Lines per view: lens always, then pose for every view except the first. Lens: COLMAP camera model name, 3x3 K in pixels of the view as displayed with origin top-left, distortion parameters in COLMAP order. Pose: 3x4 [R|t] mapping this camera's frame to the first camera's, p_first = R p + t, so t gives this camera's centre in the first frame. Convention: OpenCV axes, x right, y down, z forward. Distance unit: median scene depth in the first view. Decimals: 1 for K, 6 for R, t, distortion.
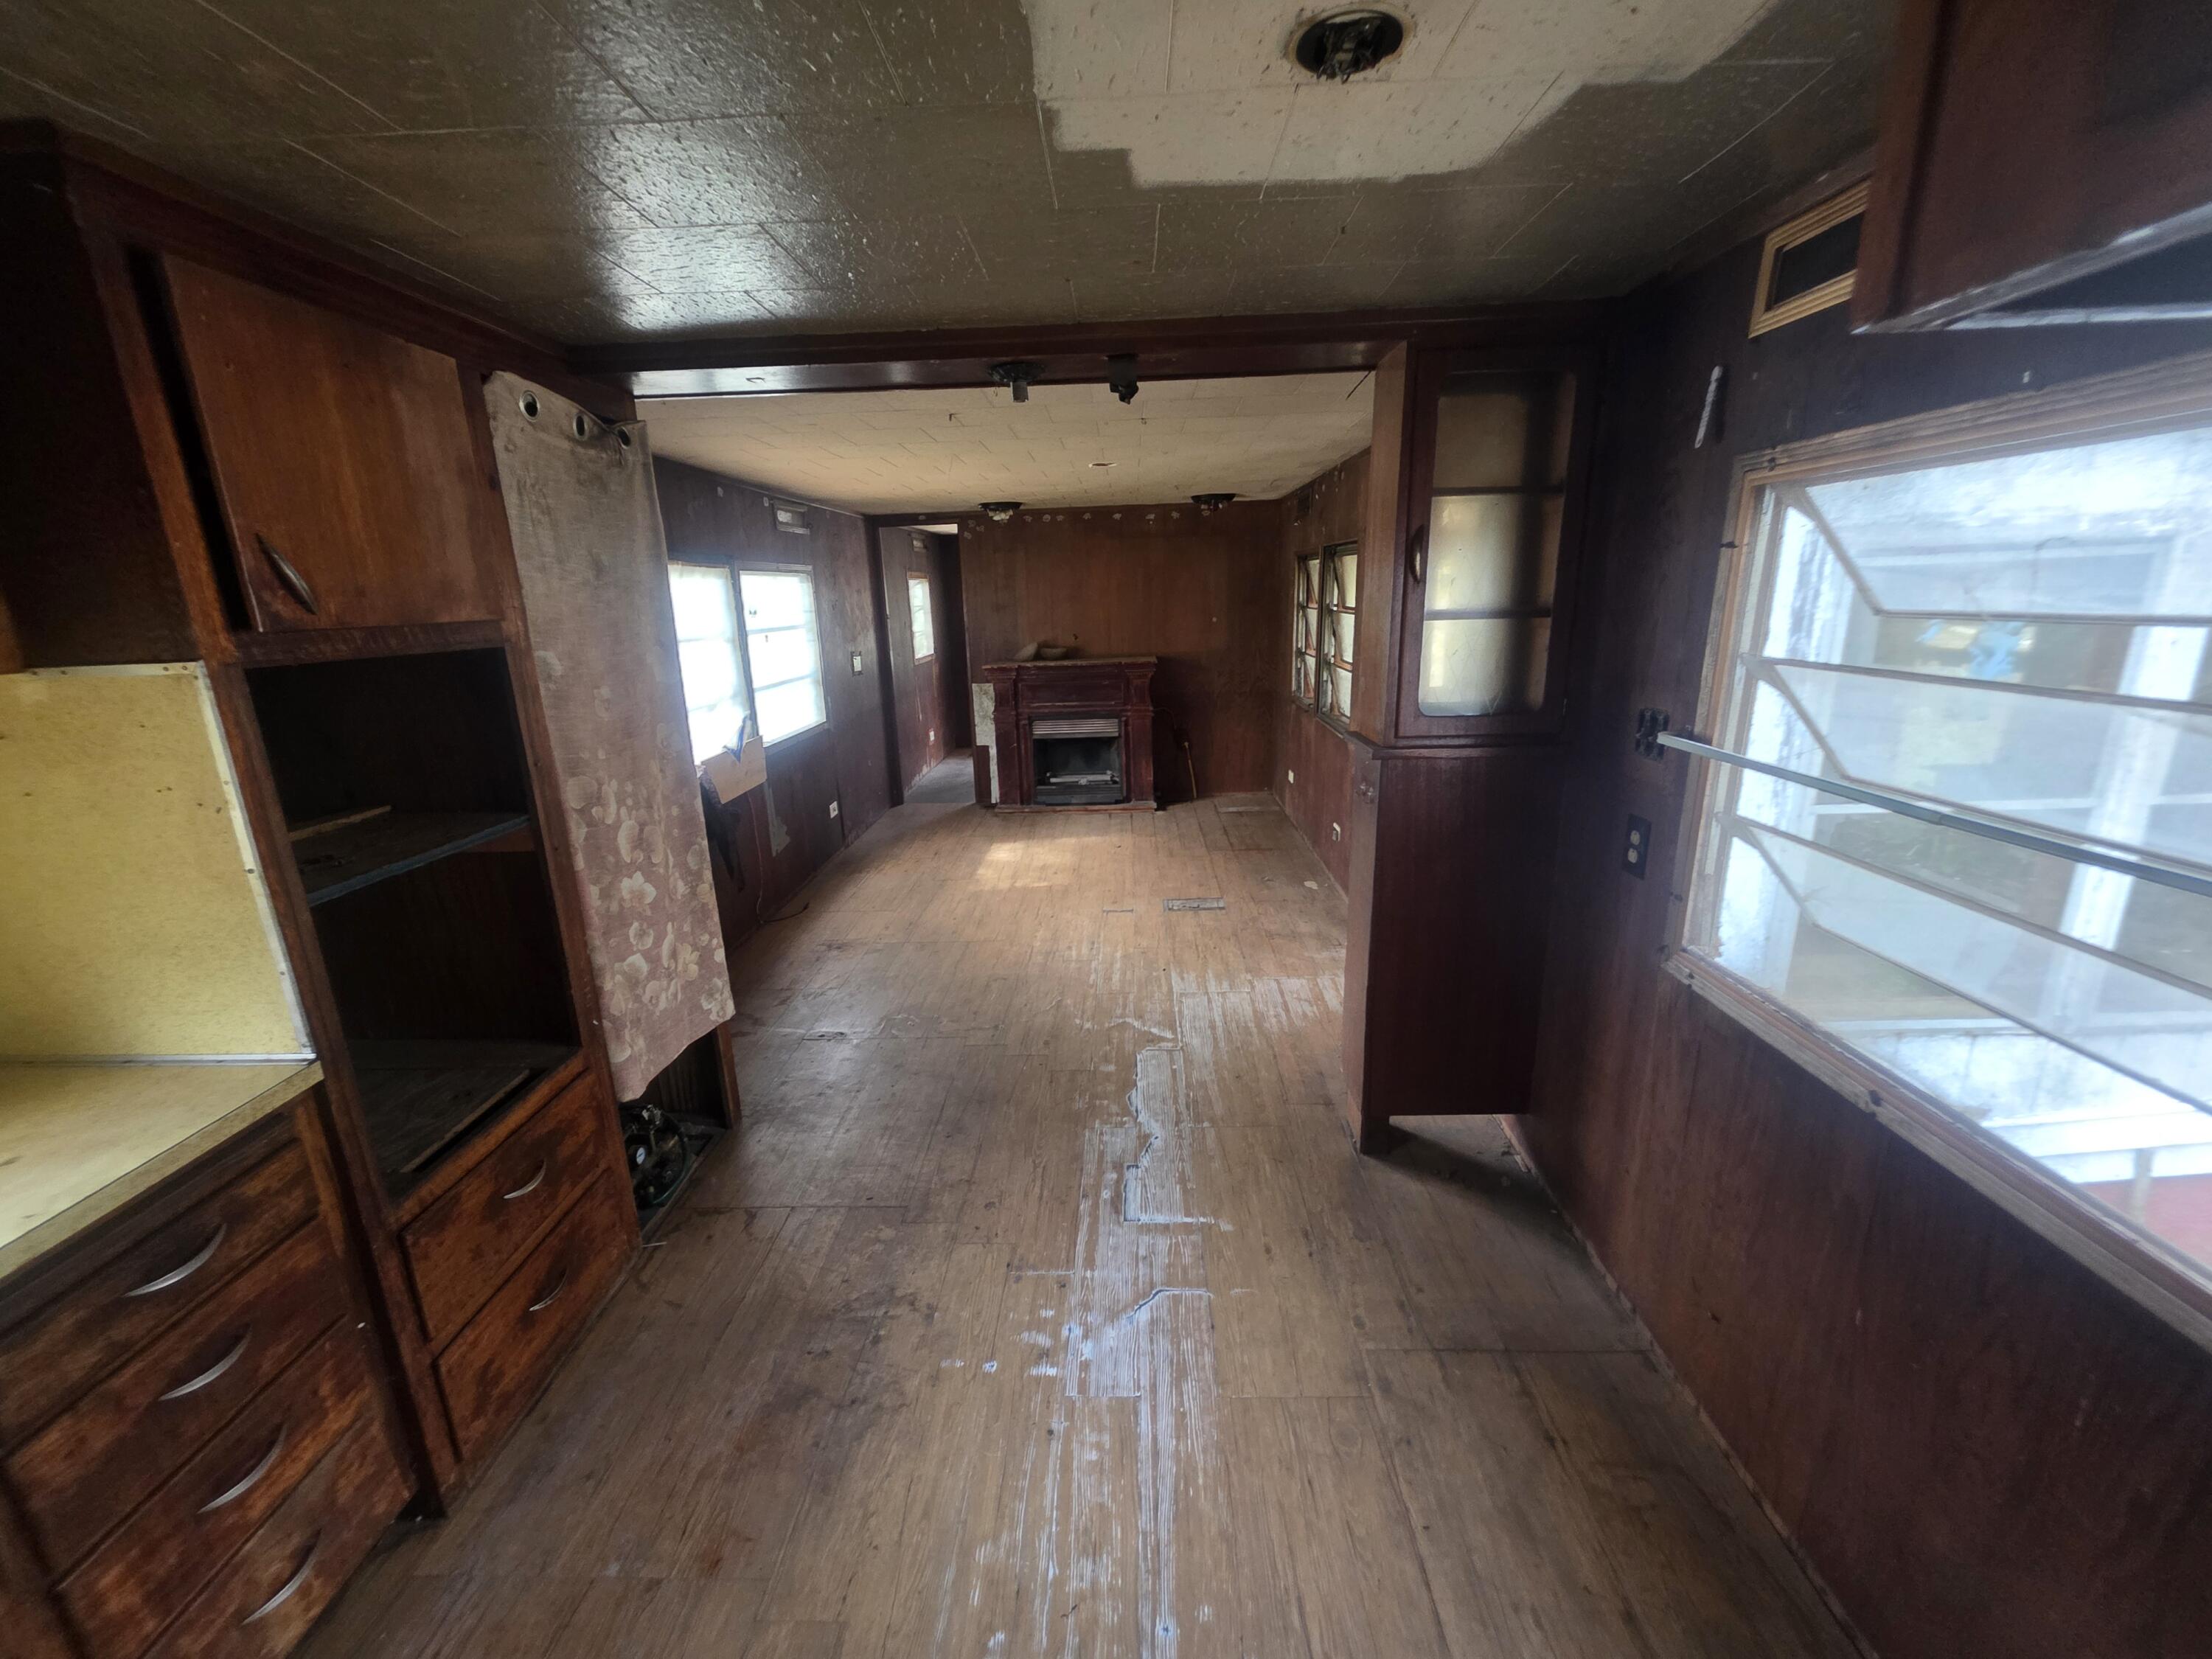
lens RADIAL K [[898.2, 0, 1095.4], [0, 898.2, 837.5], [0, 0, 1]] dist [0.000603, -0.000170]
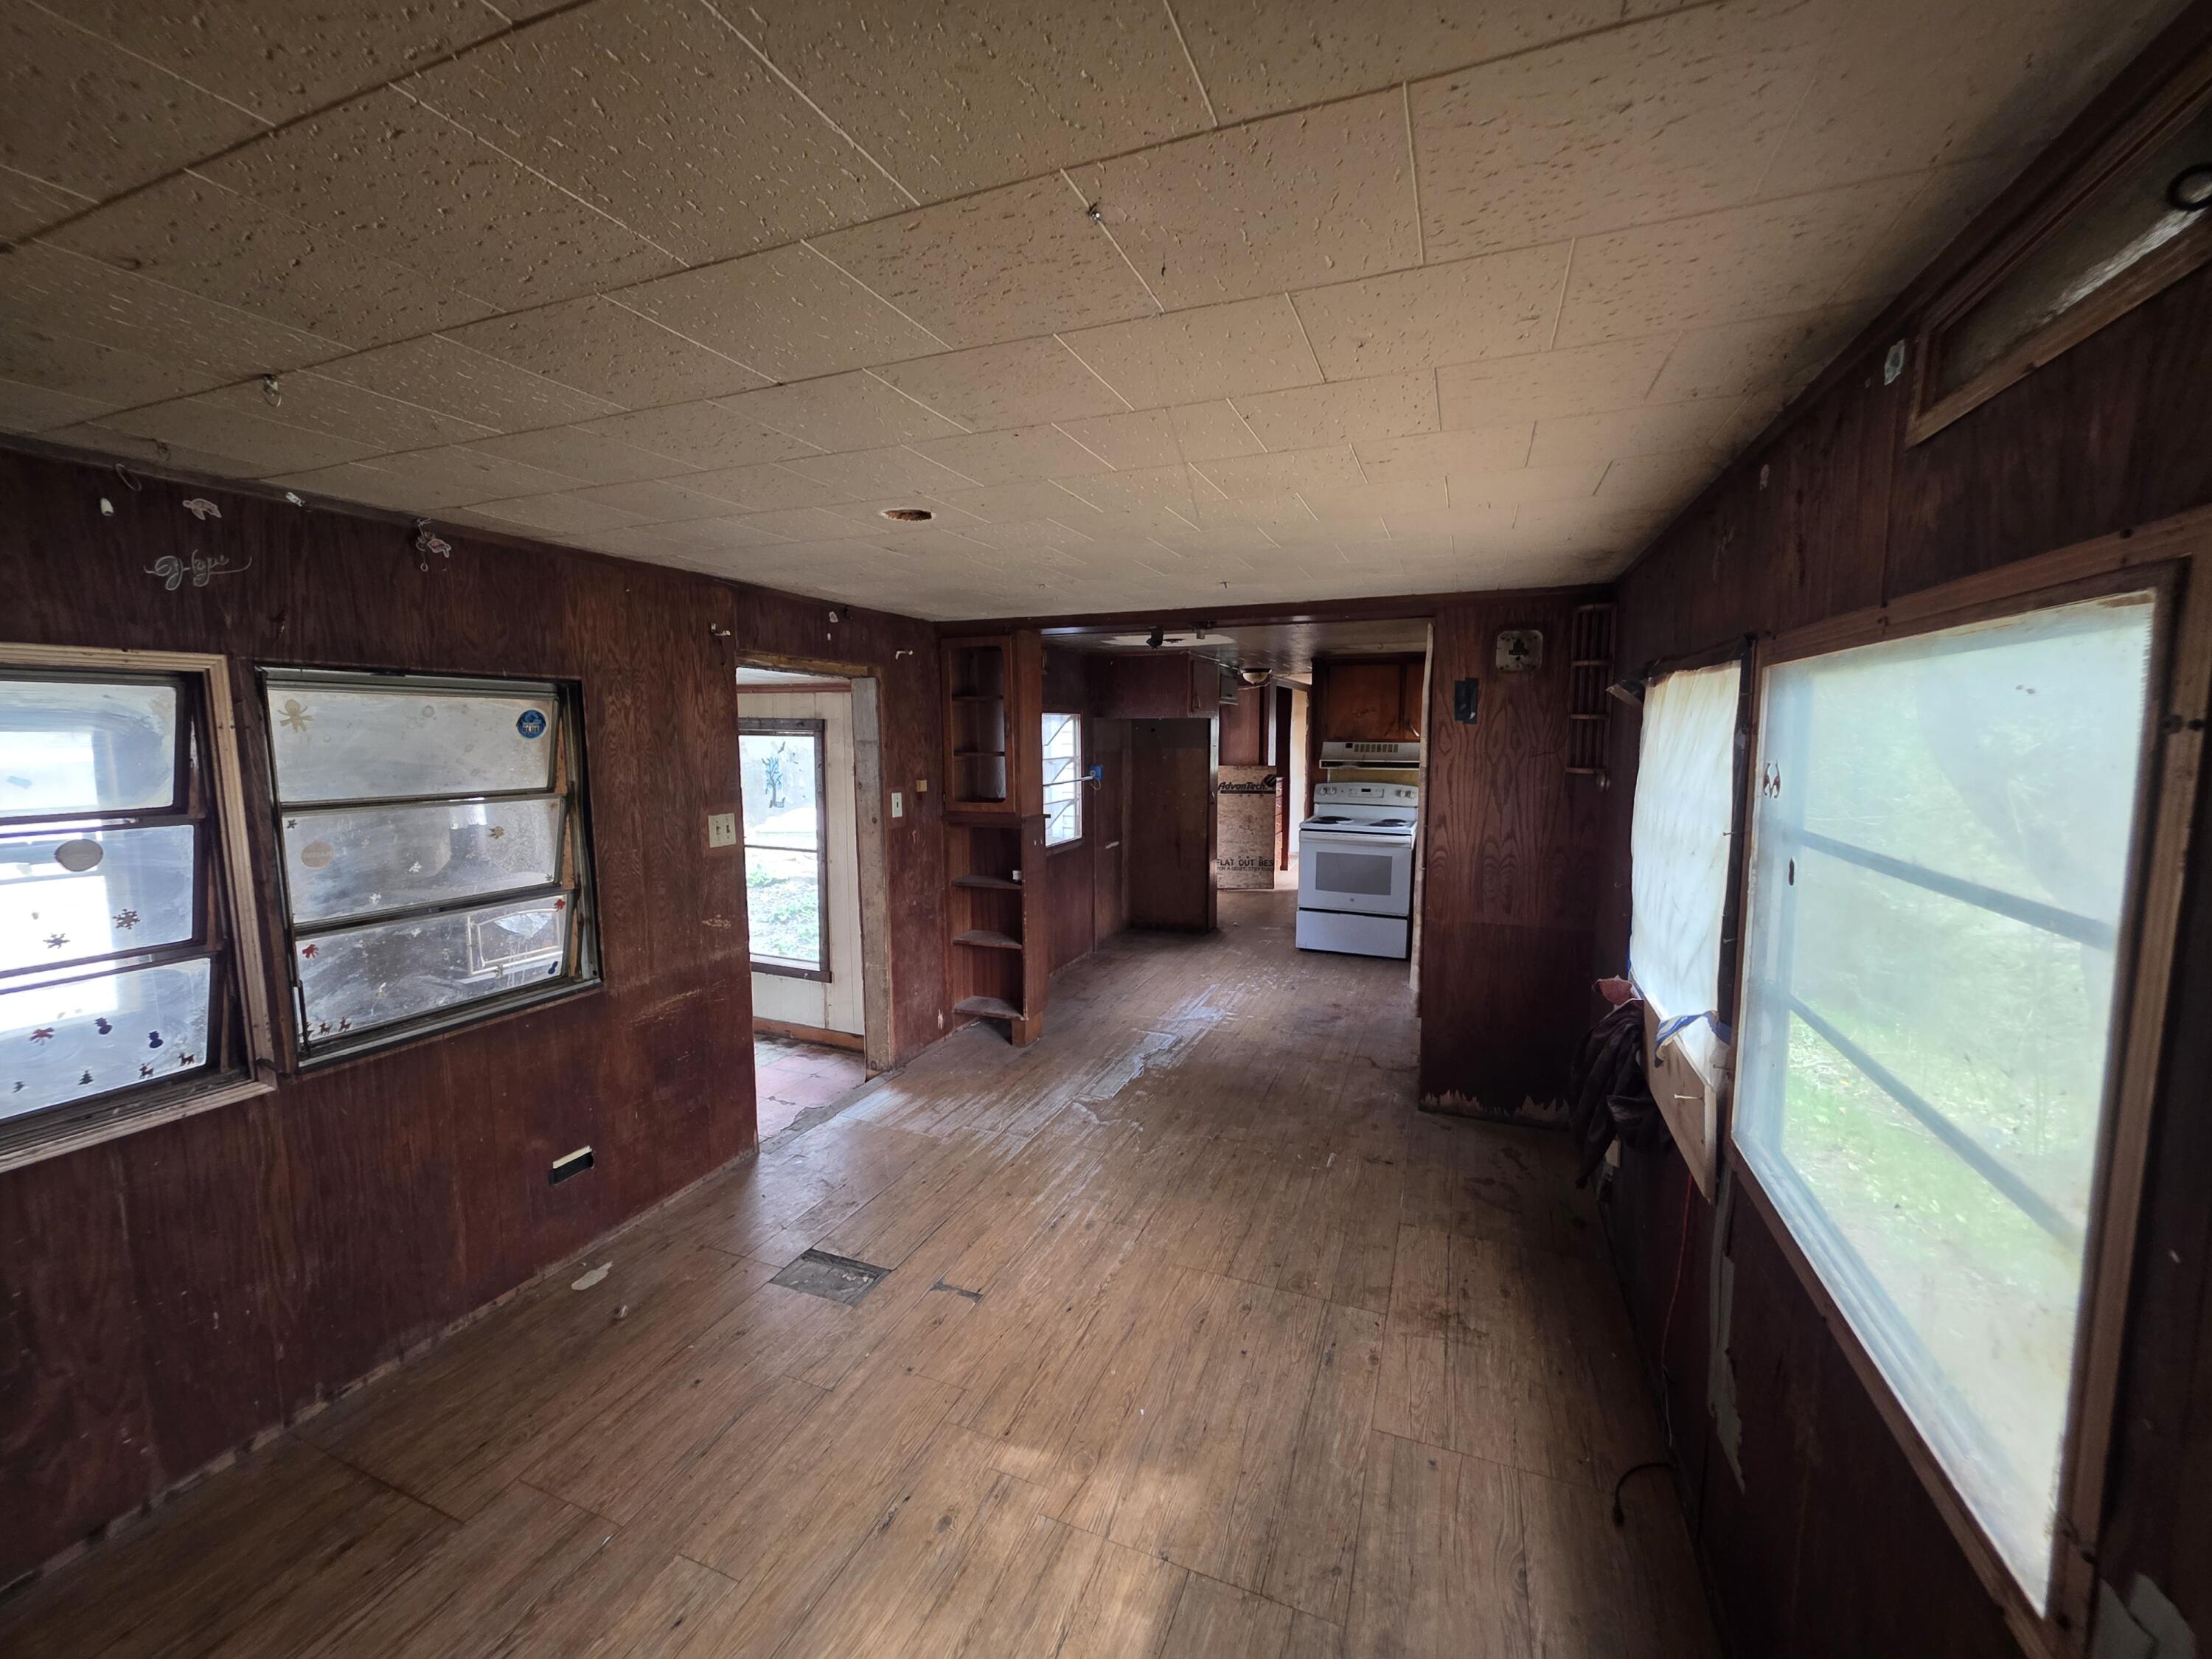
lens RADIAL K [[898.2, 0, 1119.3], [0, 898.2, 832.3], [0, 0, 1]] dist [0.000603, -0.000170]
pose [[-0.946175, -0.003396, 0.323637, -0.224410], [0.116532, 0.929306, 0.350442, -0.331215], [-0.301948, 0.369294, -0.878891, 1.200124]]
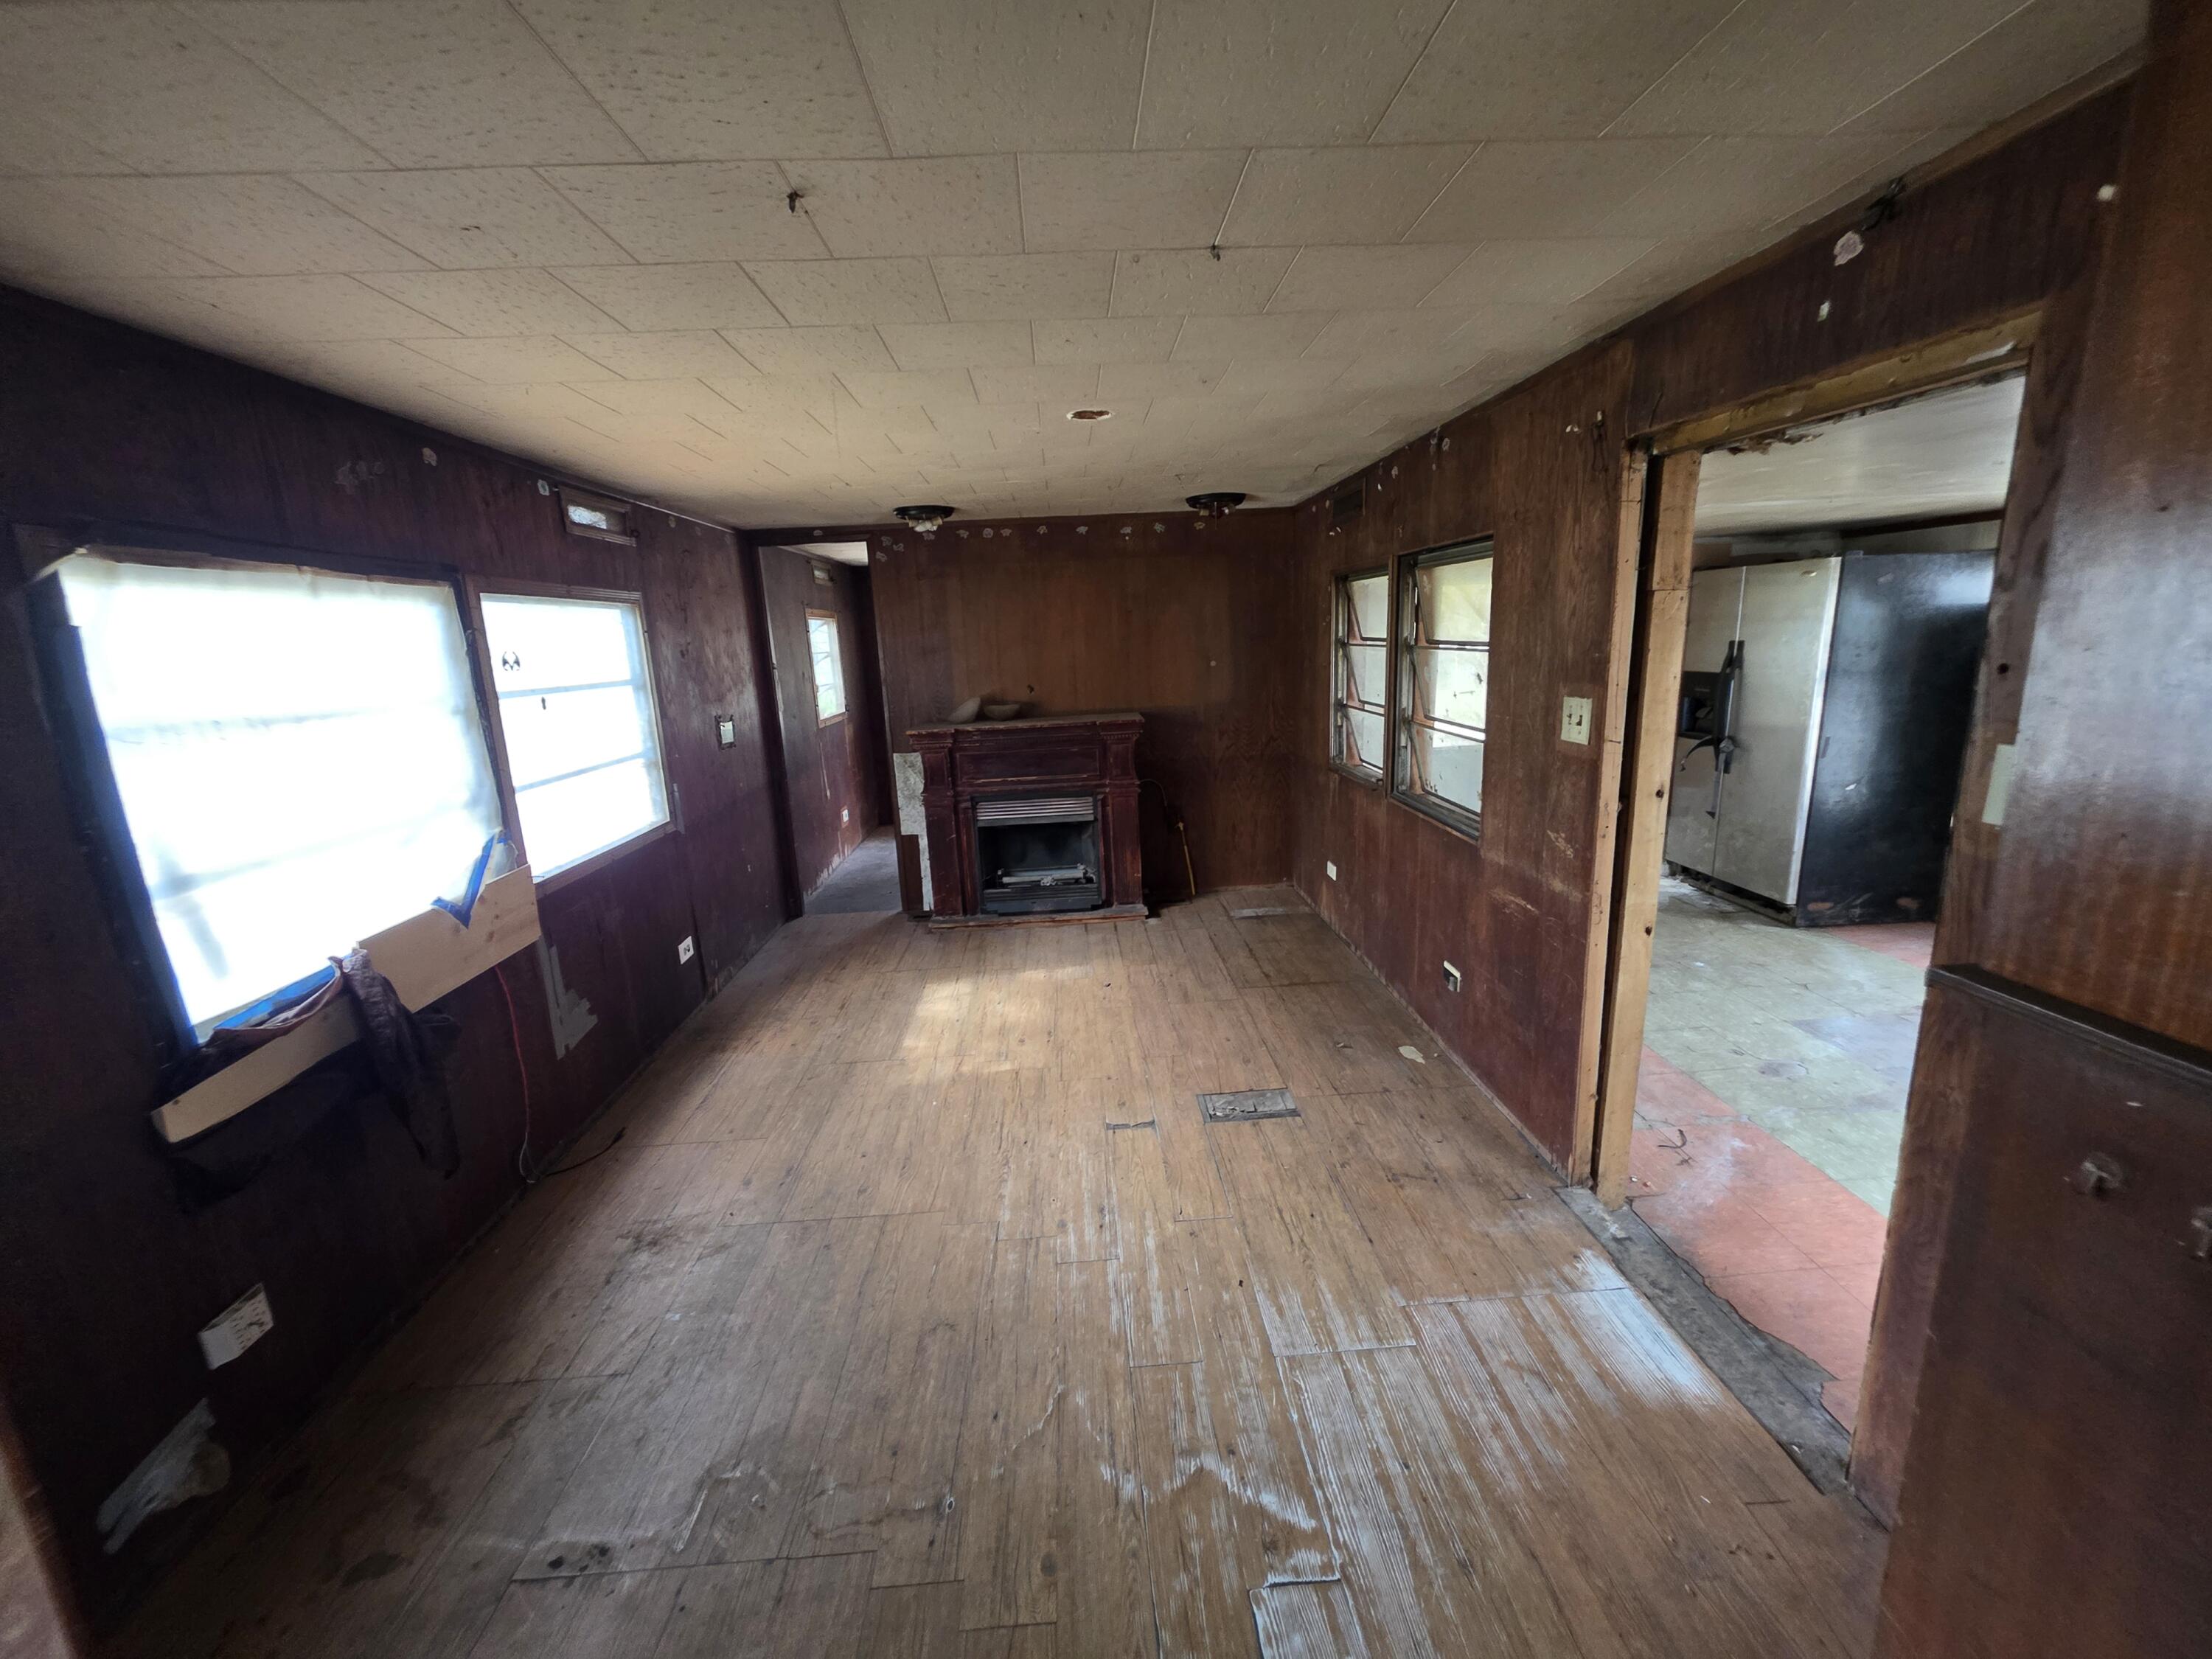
lens RADIAL K [[898.2, 0, 1108.6], [0, 898.2, 832.5], [0, 0, 1]] dist [0.000603, -0.000170]
pose [[0.995852, -0.032005, 0.085173, -0.032292], [0.036601, 0.997926, -0.052958, -0.078379], [-0.083302, 0.055856, 0.994958, 0.324927]]
